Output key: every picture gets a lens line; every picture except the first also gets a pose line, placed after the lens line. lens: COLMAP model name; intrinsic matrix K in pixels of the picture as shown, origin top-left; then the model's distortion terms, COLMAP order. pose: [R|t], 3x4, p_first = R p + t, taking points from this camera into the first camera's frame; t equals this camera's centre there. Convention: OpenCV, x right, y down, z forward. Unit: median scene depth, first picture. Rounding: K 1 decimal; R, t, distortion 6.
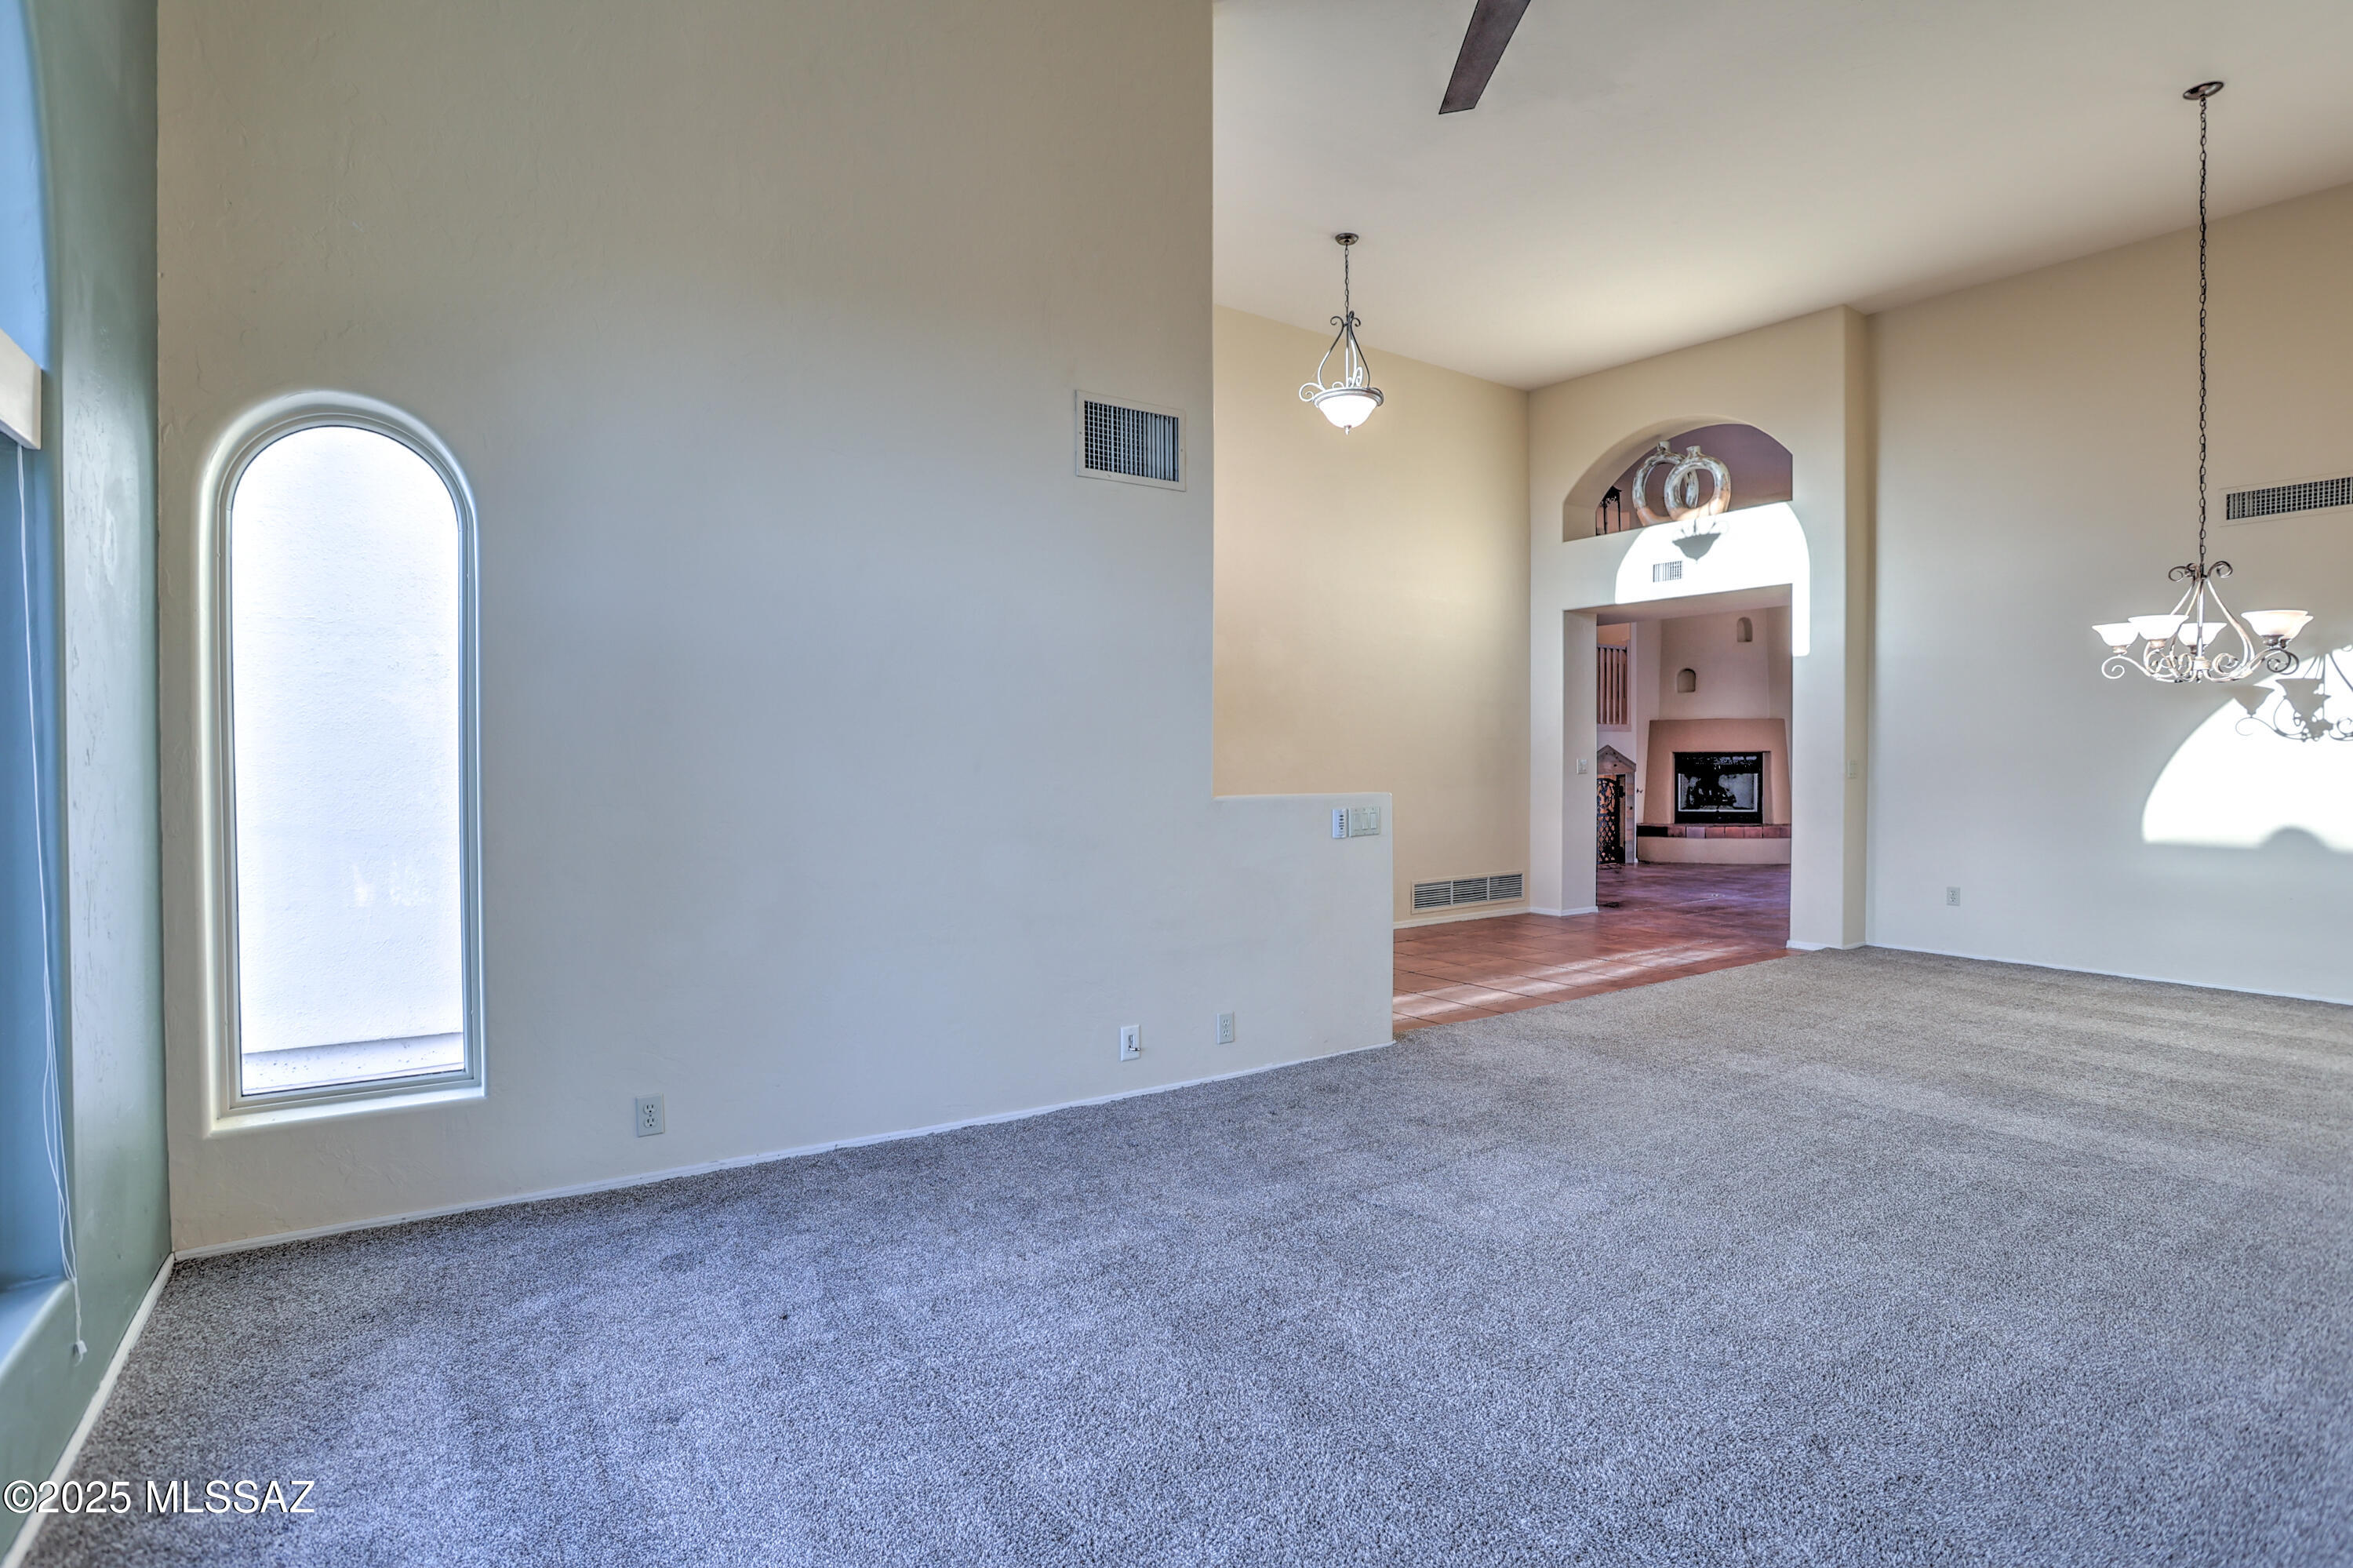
lens RADIAL K [[1156.9, 0, 1170.0], [0, 1156.9, 768.9], [0, 0, 1]] dist [-0.081388, 0.039548]
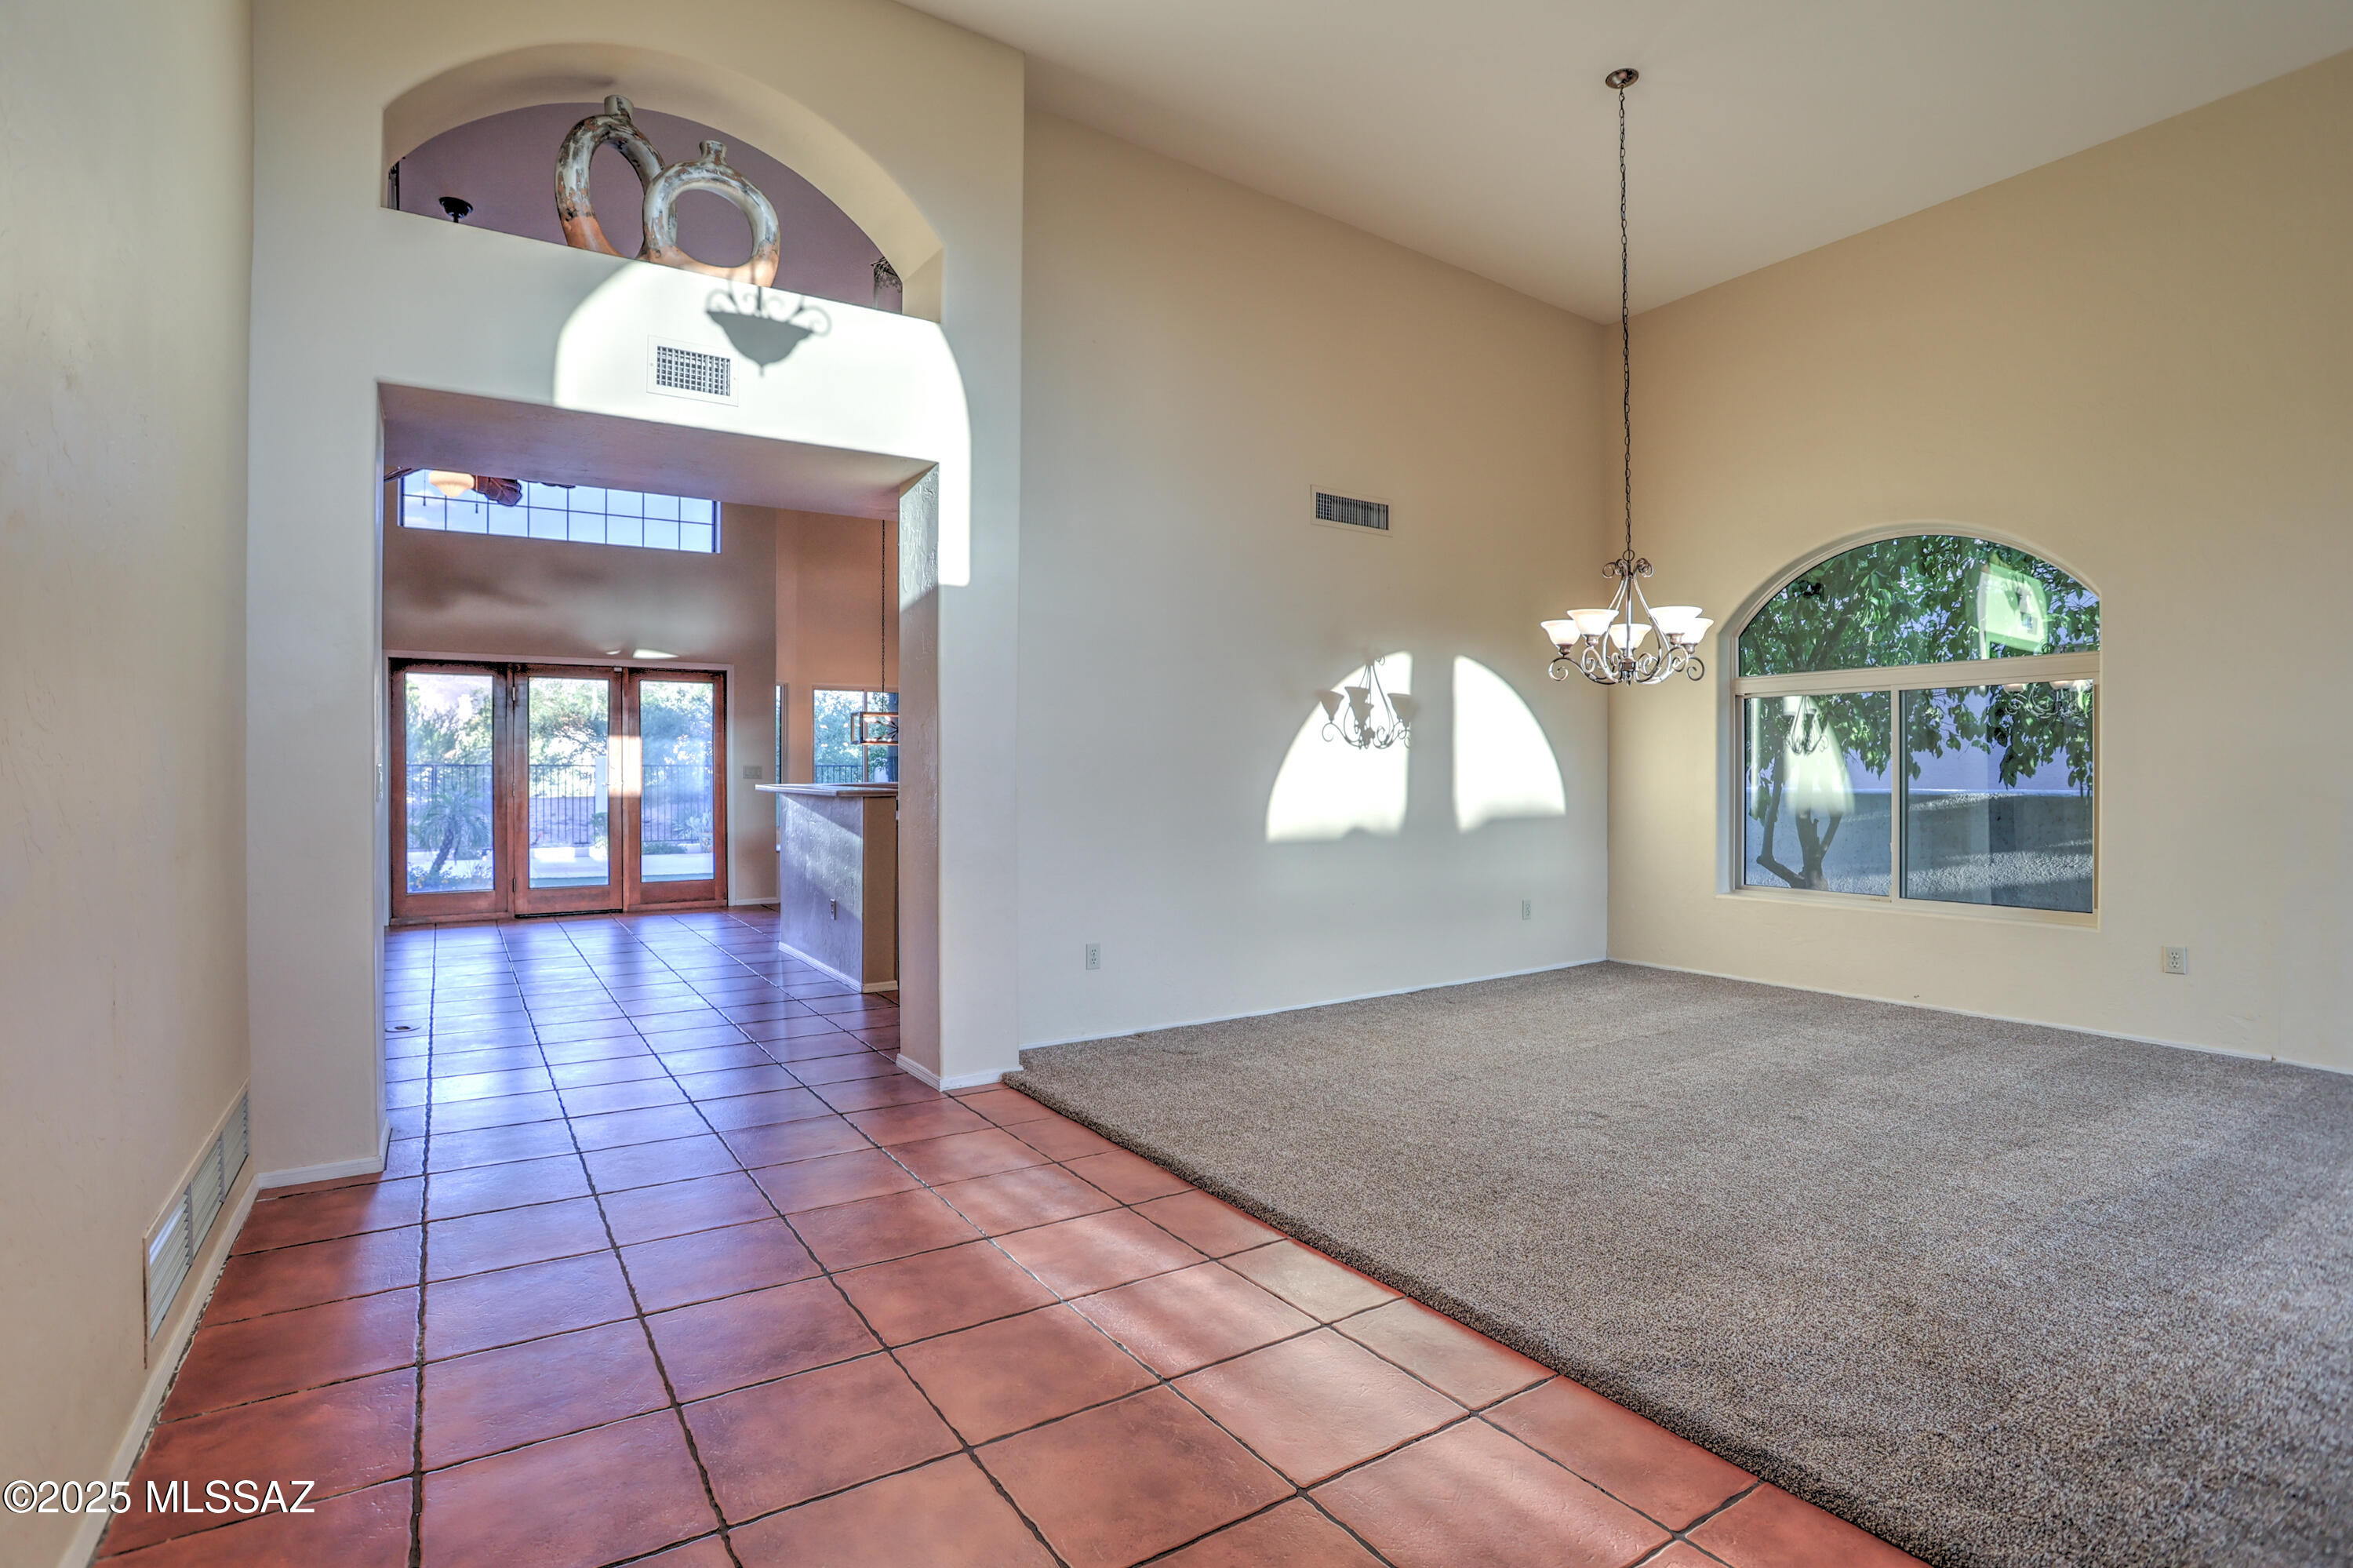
lens RADIAL K [[1156.9, 0, 1170.0], [0, 1156.9, 768.9], [0, 0, 1]] dist [-0.081388, 0.039548]
pose [[0.019847, -0.006256, 0.999783, -0.035927], [0.003411, 0.999975, 0.006189, -0.009690], [-0.999797, 0.003287, 0.019868, 0.845034]]
